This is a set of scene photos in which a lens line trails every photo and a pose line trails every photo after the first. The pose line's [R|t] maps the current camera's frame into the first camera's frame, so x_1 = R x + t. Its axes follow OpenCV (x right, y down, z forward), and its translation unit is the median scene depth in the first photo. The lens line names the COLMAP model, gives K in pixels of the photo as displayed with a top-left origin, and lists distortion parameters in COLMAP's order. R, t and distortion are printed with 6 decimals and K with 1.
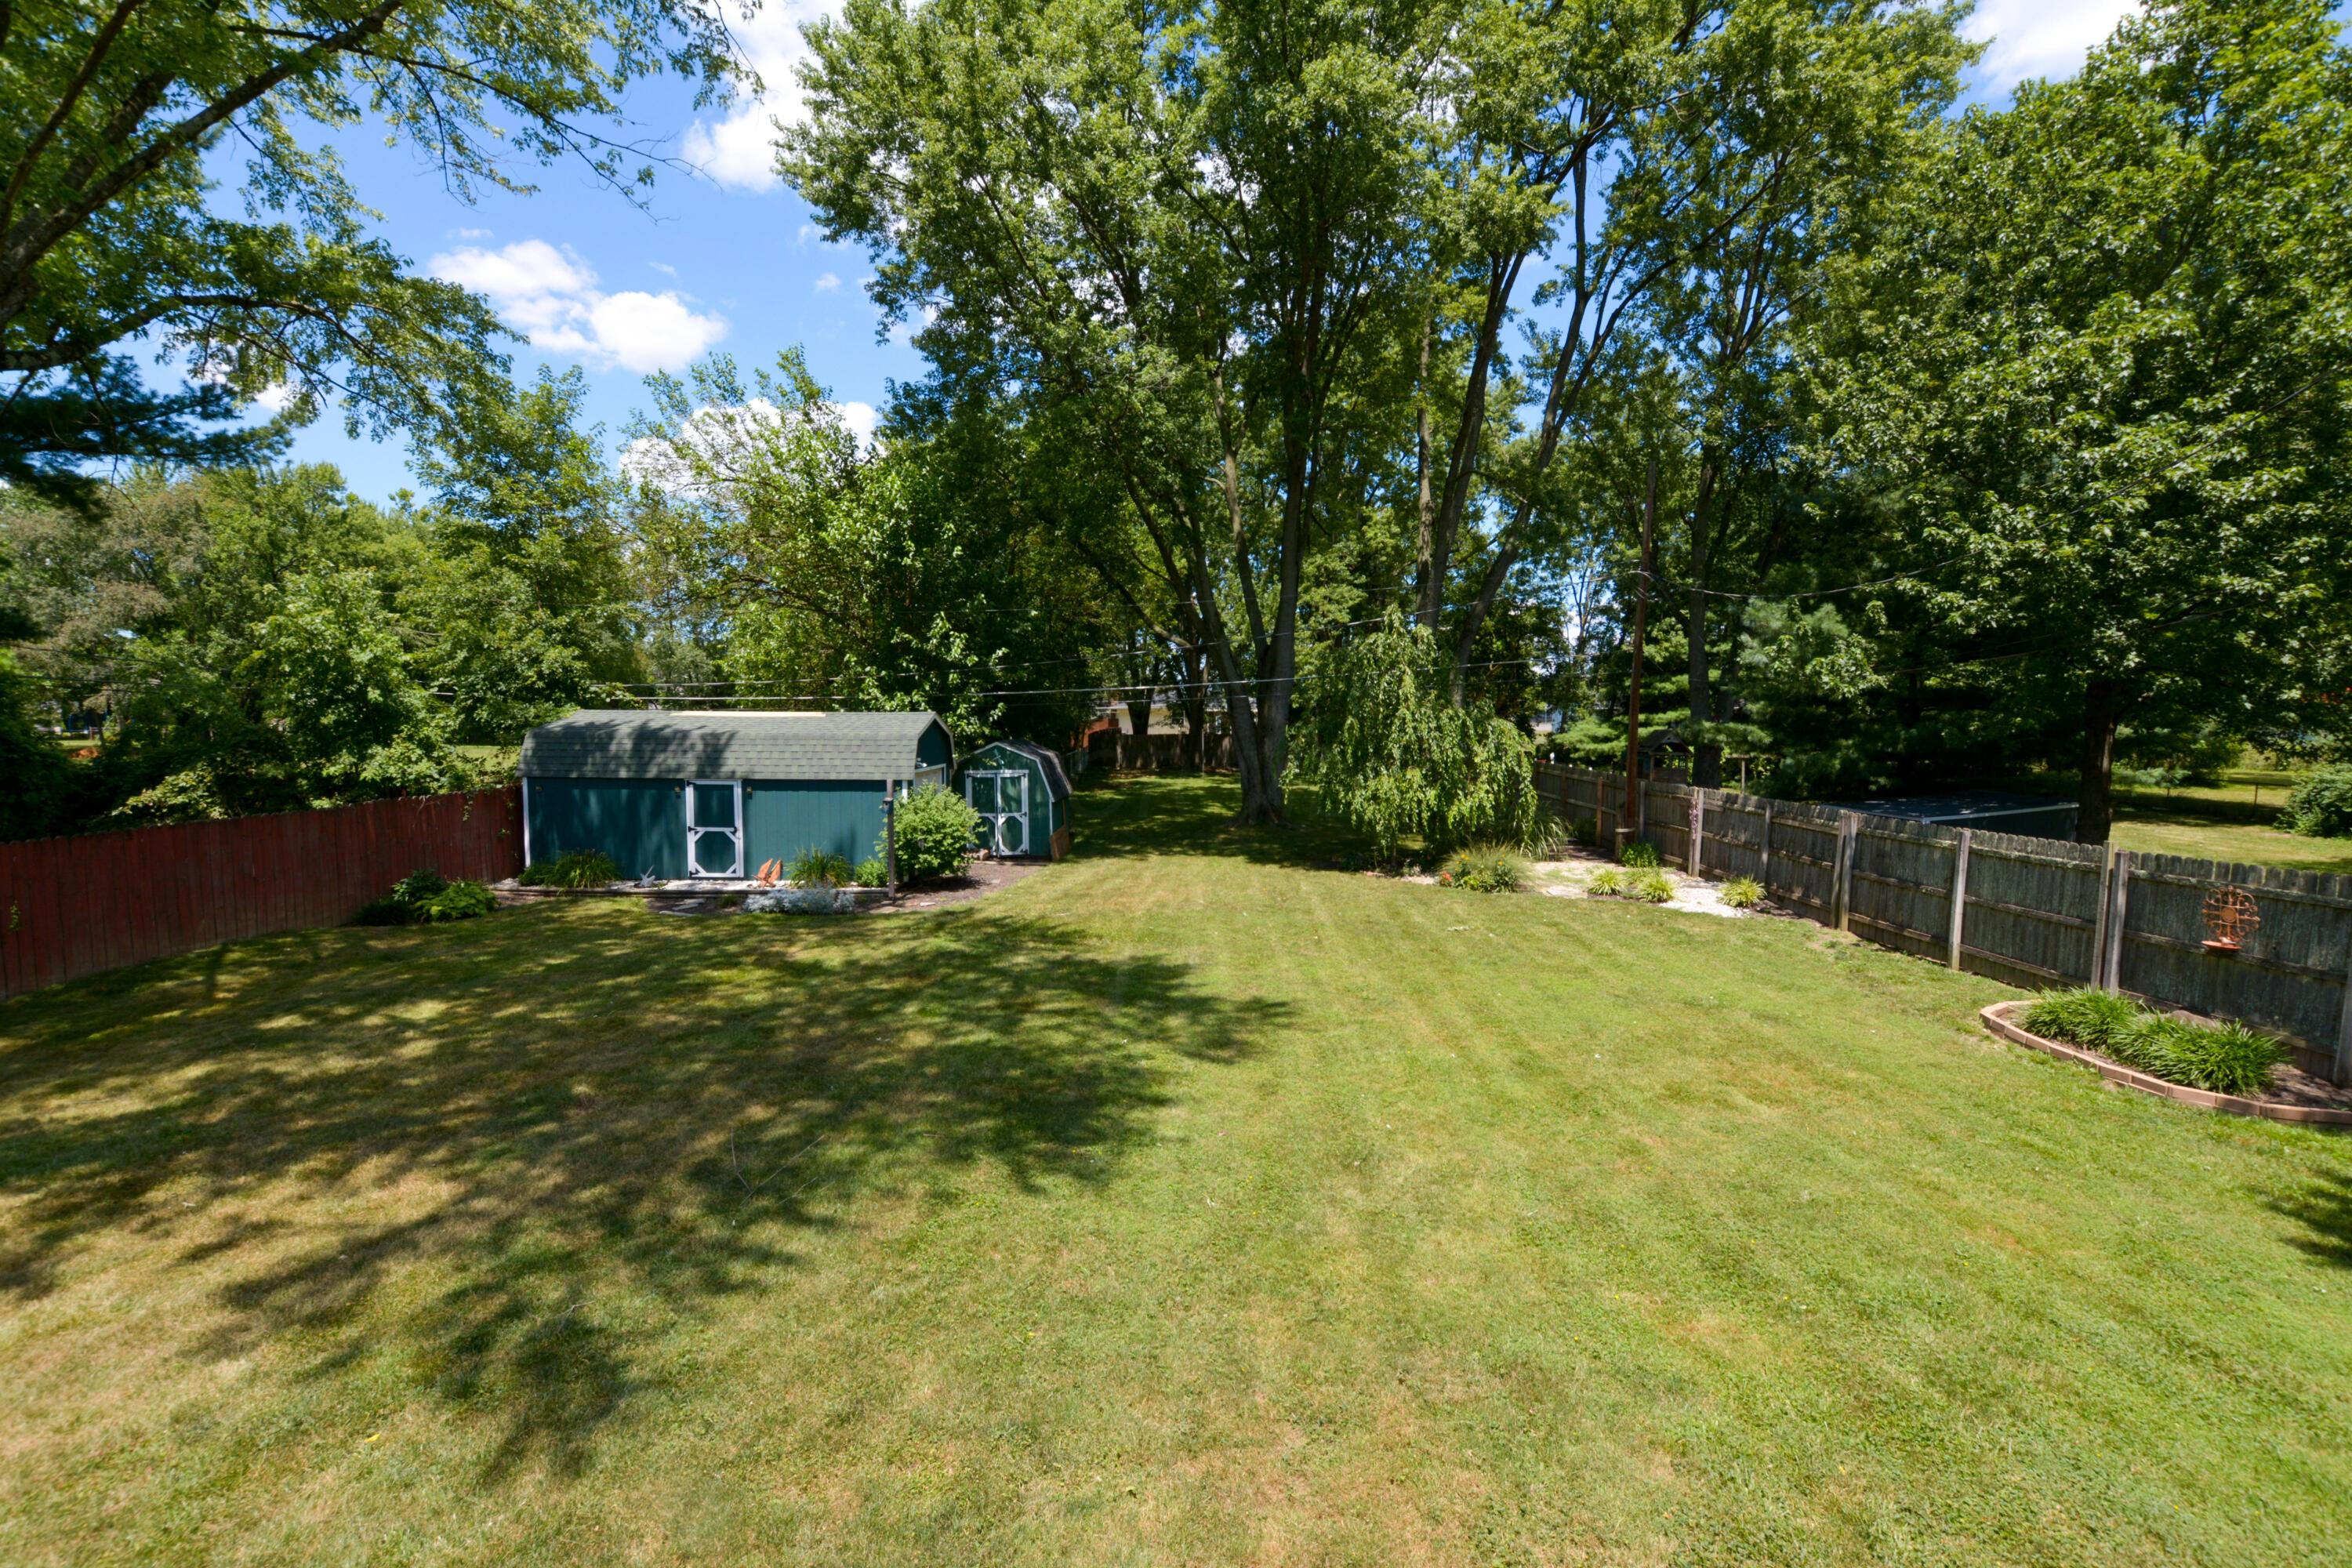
lens RADIAL K [[1014.2, 0, 1176.0], [0, 1014.2, 784.0], [0, 0, 1]] dist [-0.018100, -0.000276]
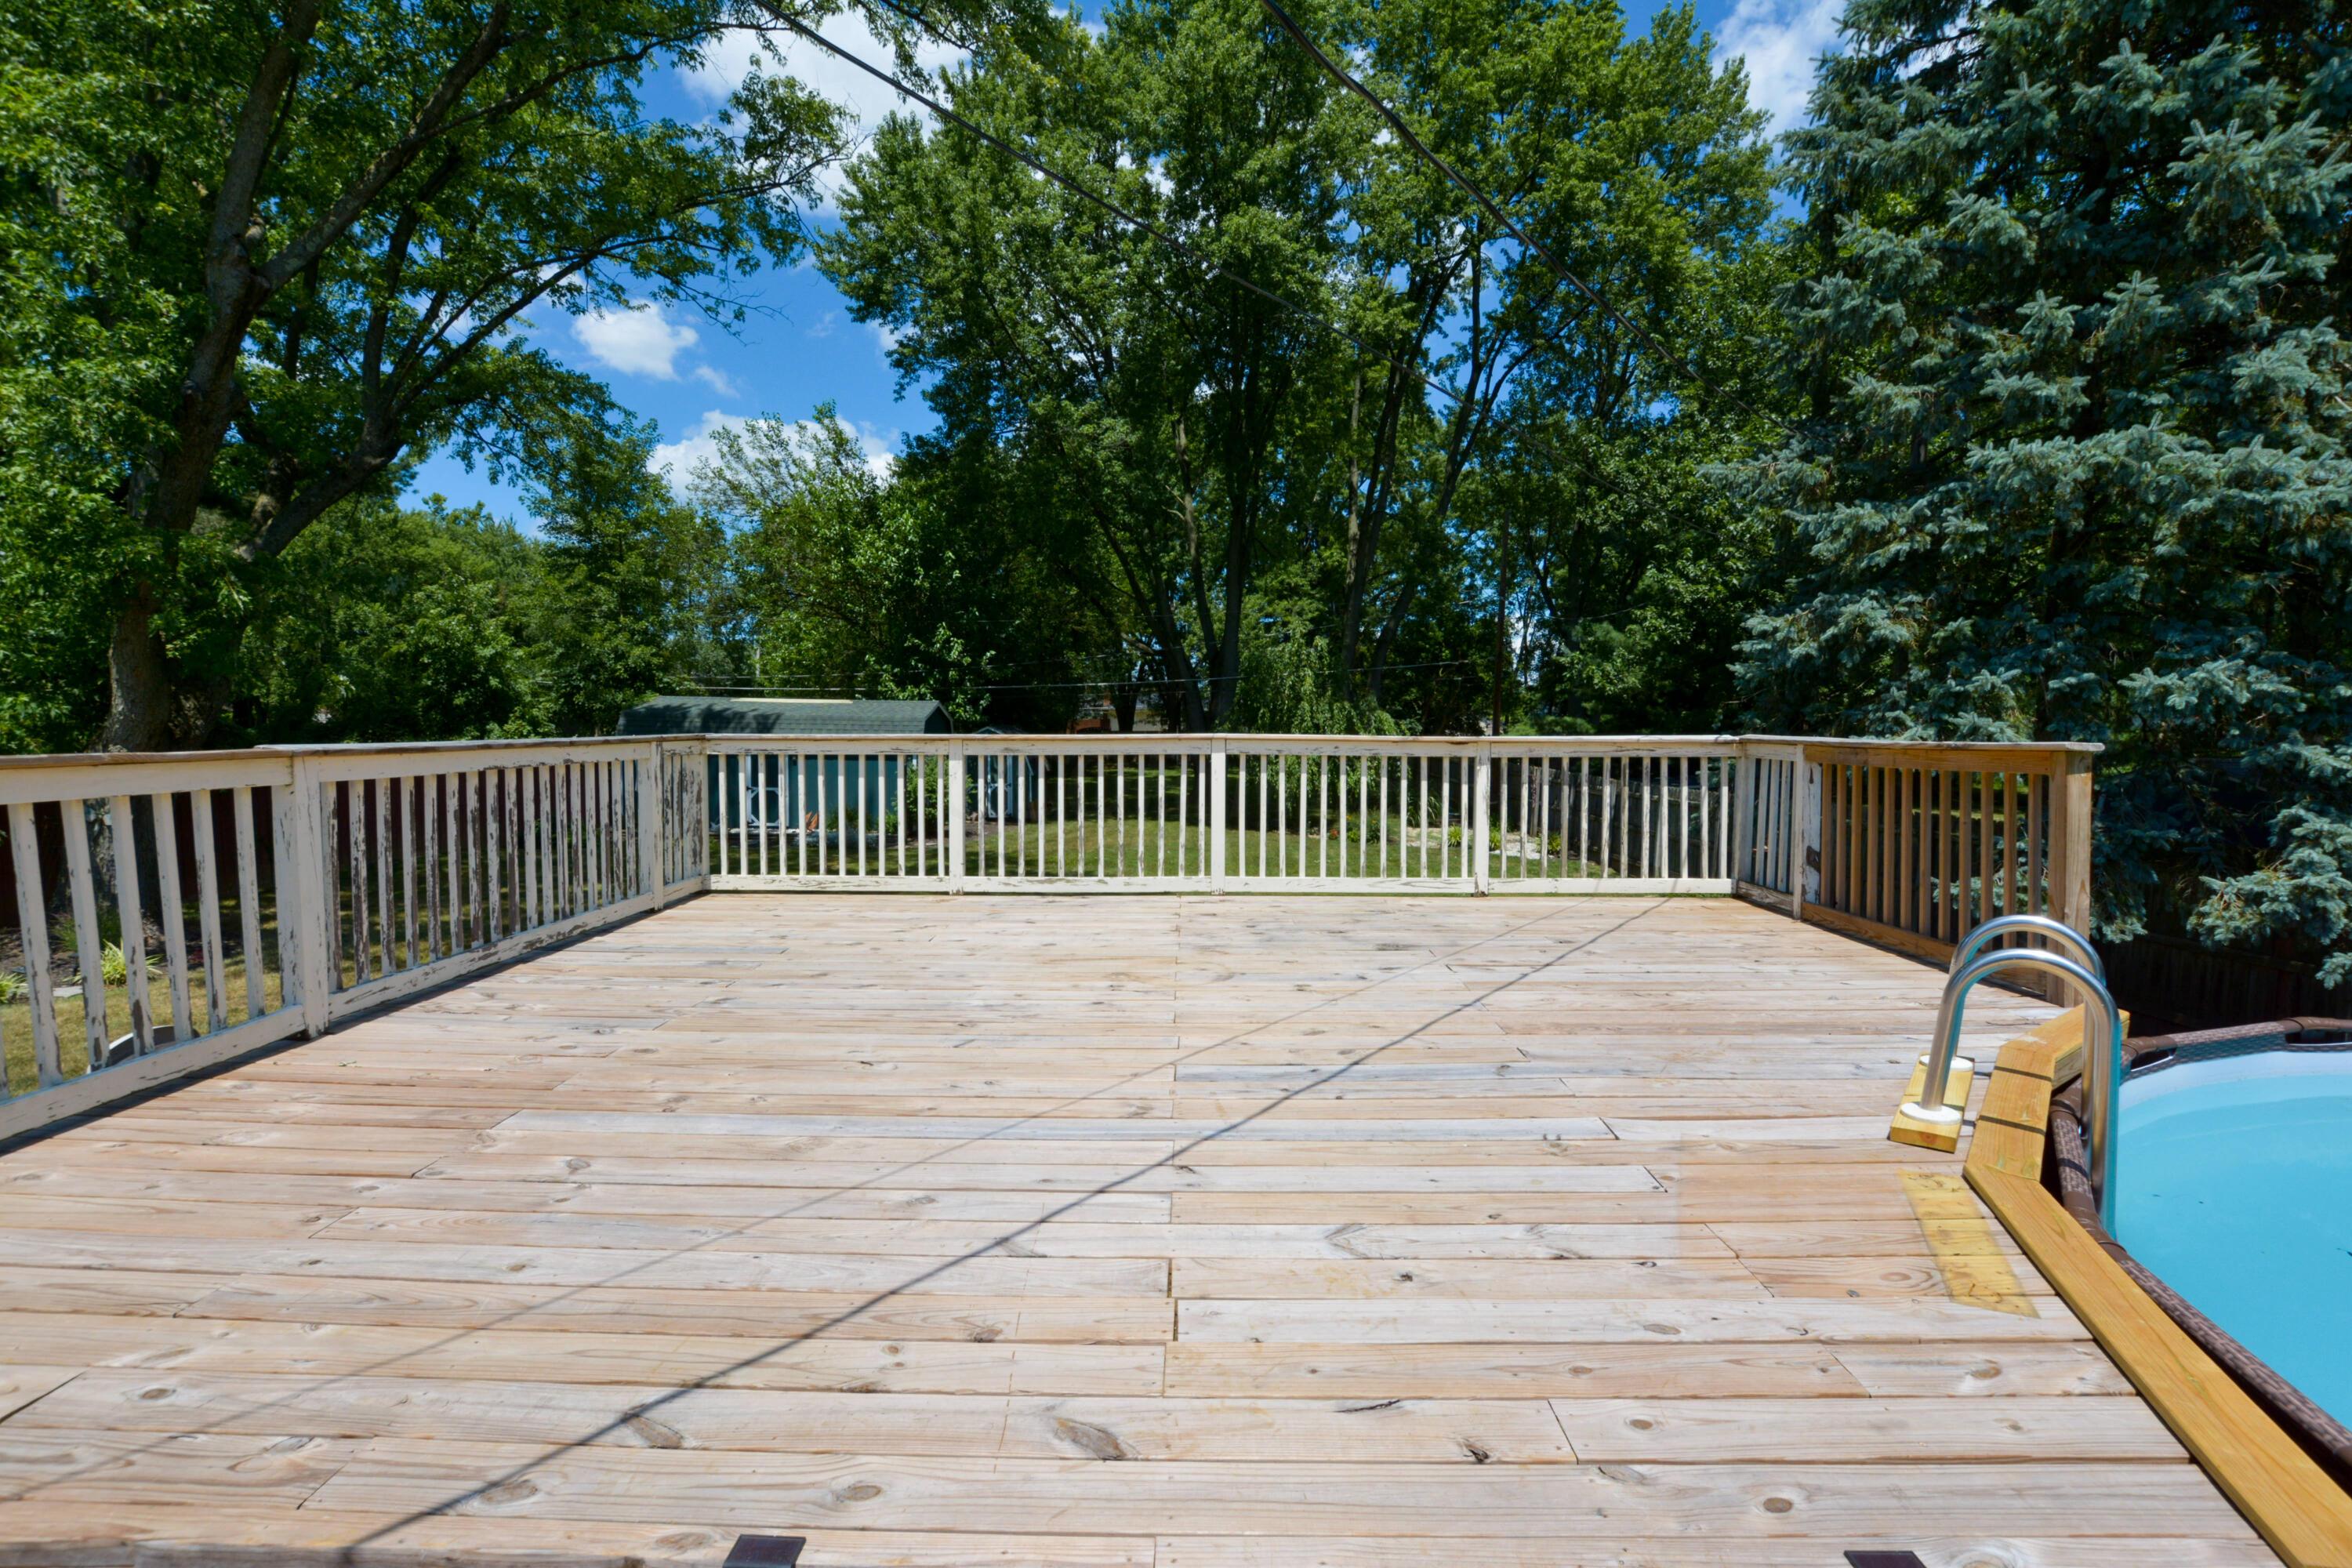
lens RADIAL K [[1041.3, 0, 1176.0], [0, 1041.3, 784.0], [0, 0, 1]] dist [-0.027791, 0.007614]
pose [[0.999892, 0.013230, -0.006346, 0.068880], [-0.013284, 0.999876, -0.008452, 0.039221], [0.006233, 0.008535, 0.999944, -0.294307]]
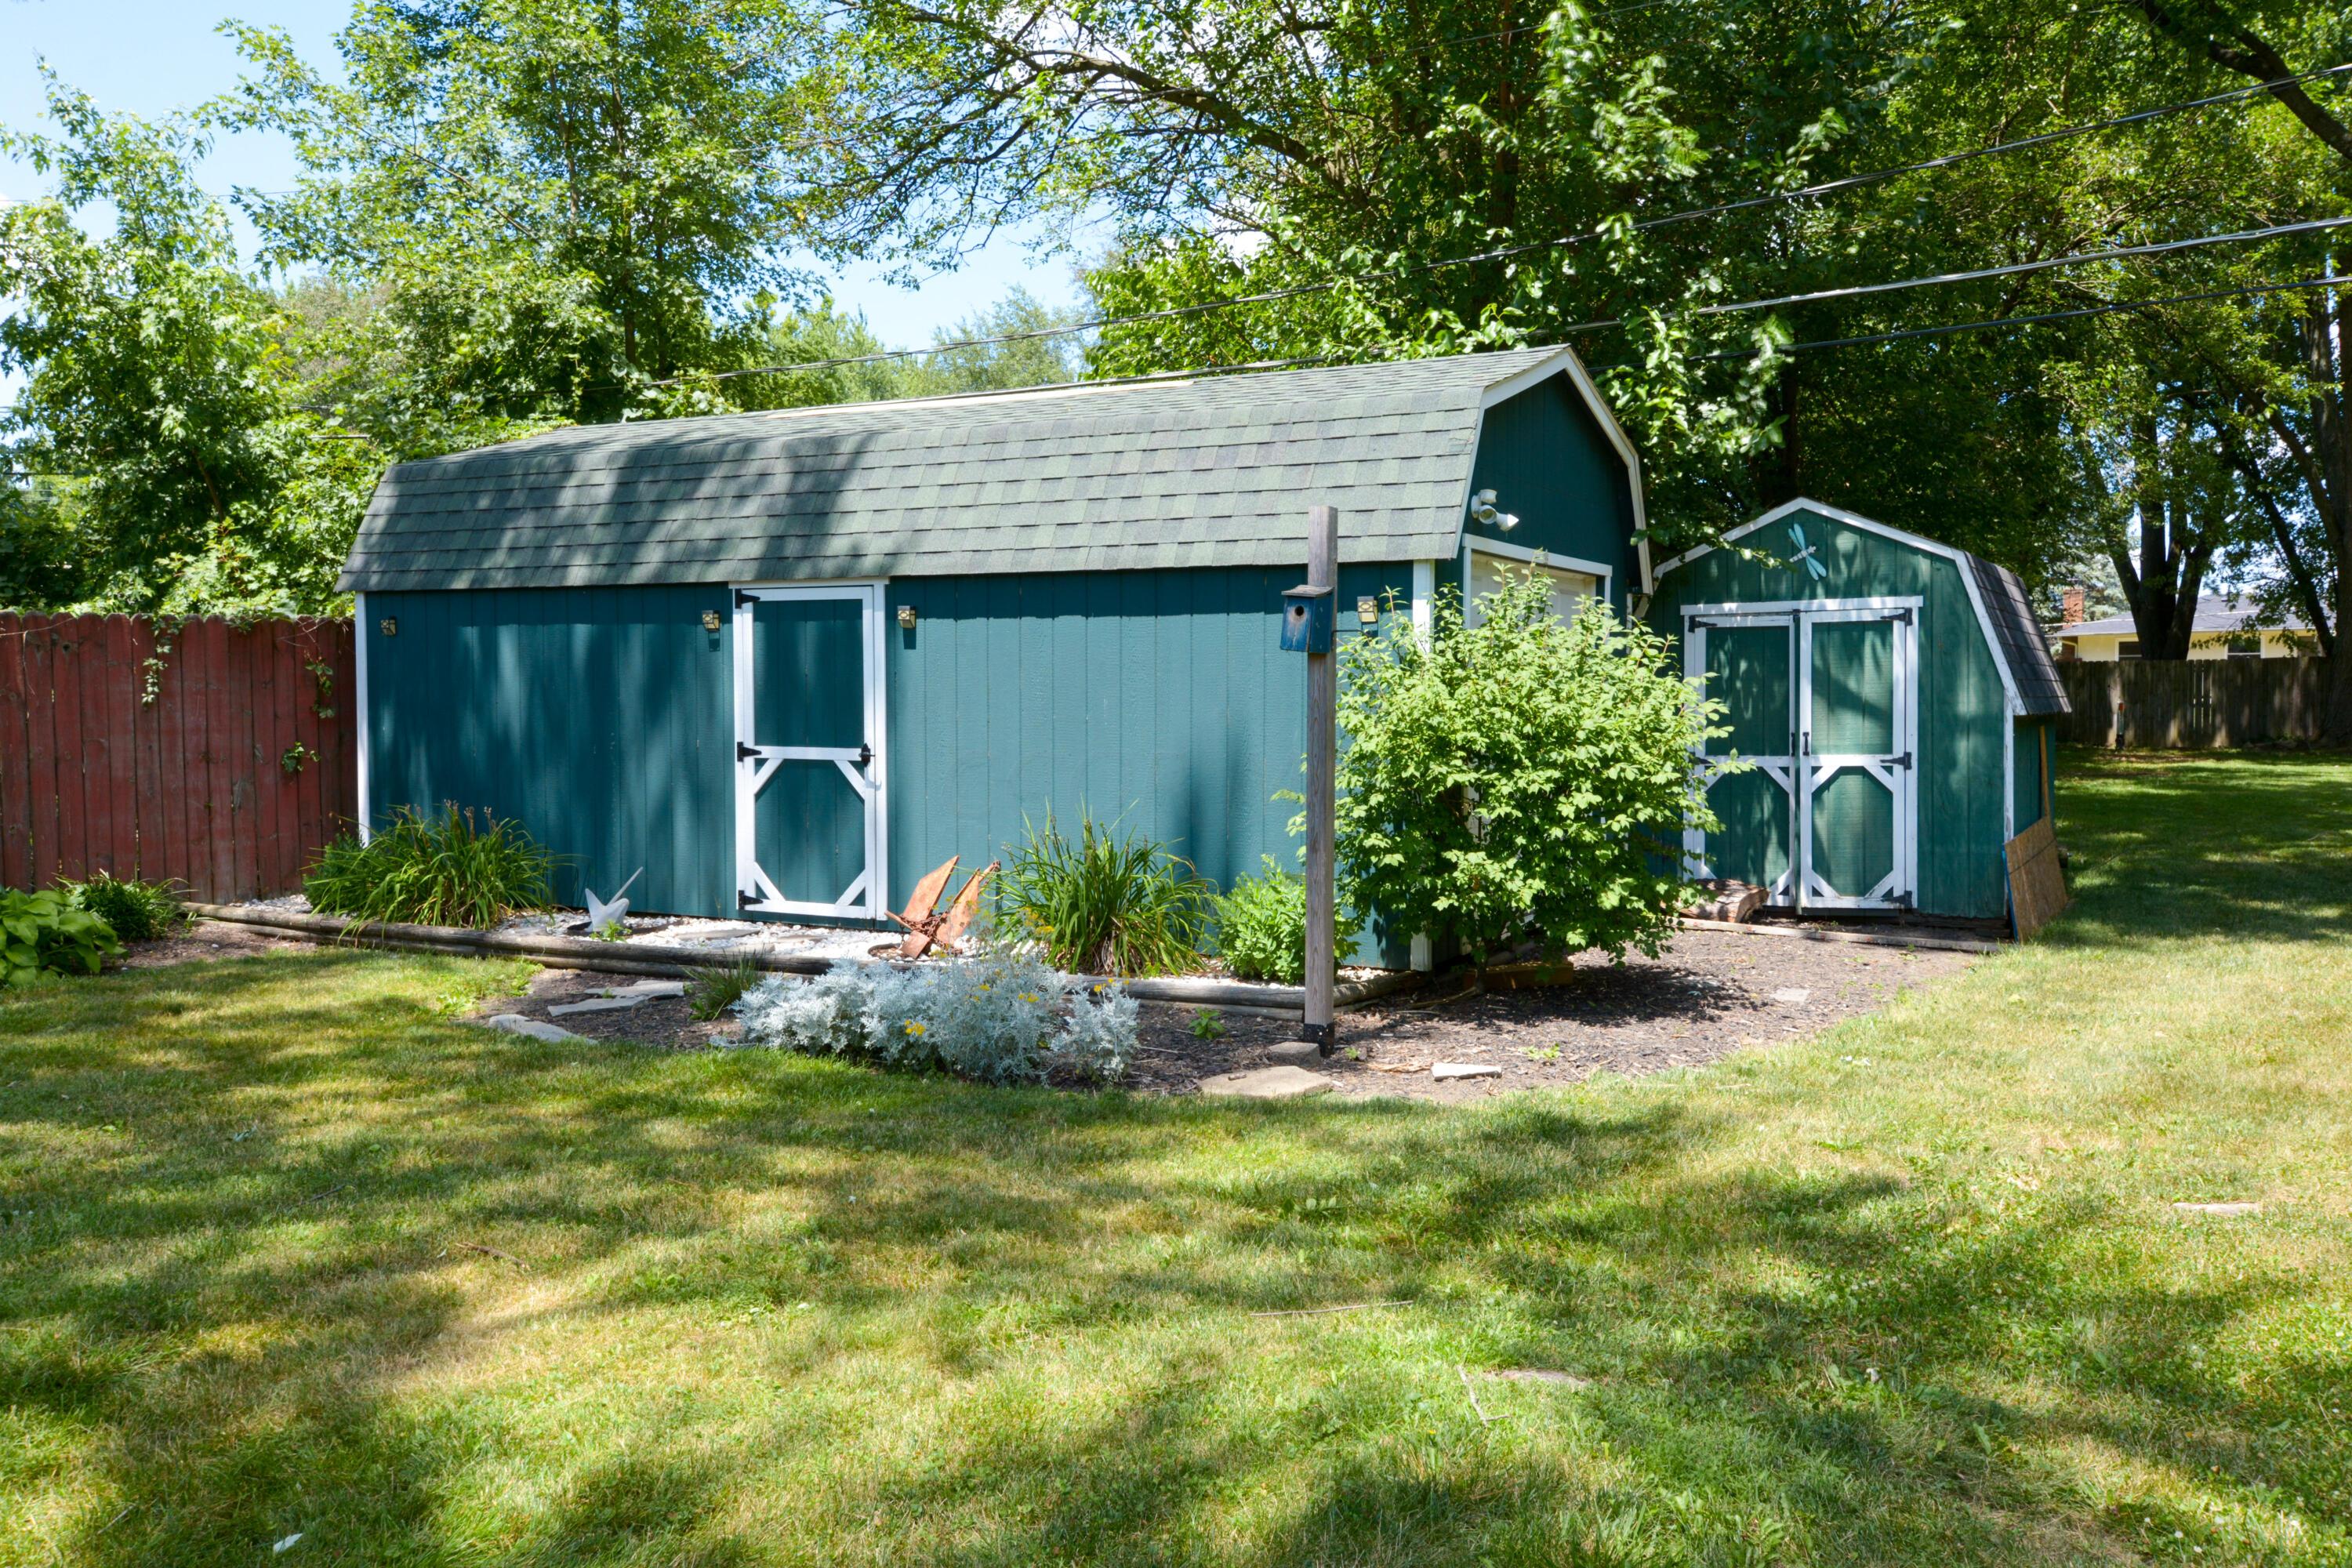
lens RADIAL K [[1905.9, 0, 1177.4], [0, 1905.9, 778.8], [0, 0, 1]] dist [0.004508, 0.000732]
pose [[0.886623, 0.017371, -0.462167, -0.095900], [-0.029683, 0.999371, -0.019382, 0.055640], [0.461540, 0.030903, 0.886581, 0.515866]]
